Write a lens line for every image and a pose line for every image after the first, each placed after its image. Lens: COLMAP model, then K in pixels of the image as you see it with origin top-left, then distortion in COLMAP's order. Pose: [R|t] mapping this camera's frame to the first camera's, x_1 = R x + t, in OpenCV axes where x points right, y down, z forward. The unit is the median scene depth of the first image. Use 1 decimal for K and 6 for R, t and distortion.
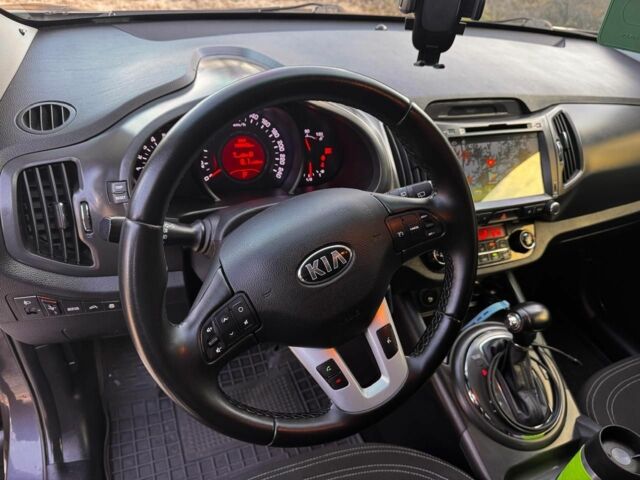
lens RADIAL K [[441.2, 0, 320.0], [0, 441.2, 240.0], [0, 0, 1]] dist [-0.002788, -0.002324]
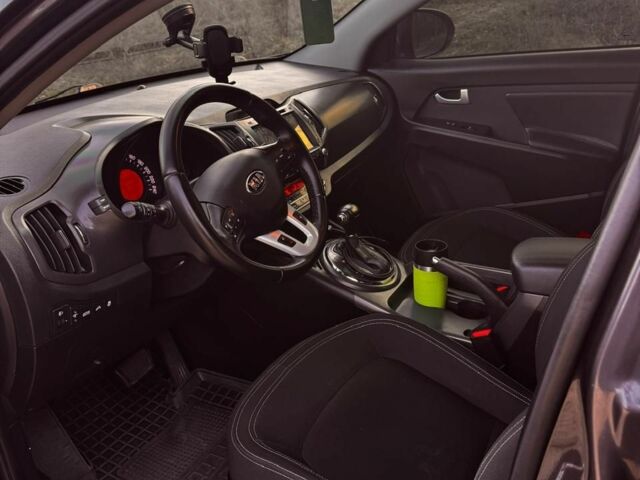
lens RADIAL K [[526.1, 0, 320.0], [0, 526.1, 240.0], [0, 0, 1]] dist [-0.041543, -0.003545]
pose [[0.760901, -0.400343, 0.510642, -0.552508], [0.485882, 0.873133, -0.039472, 0.268490], [-0.430056, 0.278146, 0.858887, -0.489184]]
